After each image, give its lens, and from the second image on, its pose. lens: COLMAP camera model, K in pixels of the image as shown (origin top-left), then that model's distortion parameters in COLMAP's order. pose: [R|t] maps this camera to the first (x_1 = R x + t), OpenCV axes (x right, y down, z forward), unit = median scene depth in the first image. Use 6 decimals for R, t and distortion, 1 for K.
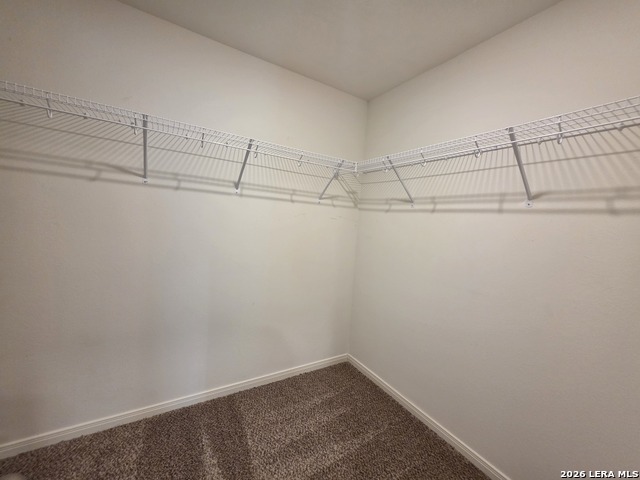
lens RADIAL K [[256.8, 0, 318.1], [0, 256.8, 242.2], [0, 0, 1]] dist [0.002271, -0.000071]
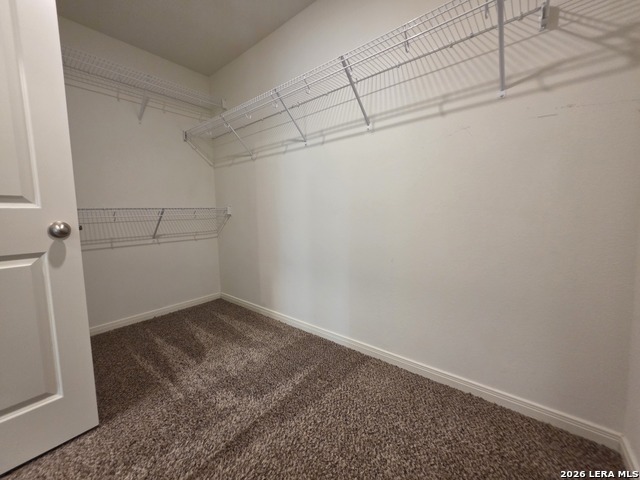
lens RADIAL K [[256.8, 0, 319.0], [0, 256.8, 239.9], [0, 0, 1]] dist [0.002271, -0.000071]
pose [[0.318814, 0.025859, -0.947465, 0.442506], [-0.032874, 0.999328, 0.016213, 0.166709], [0.947247, 0.025978, 0.319450, 0.512937]]
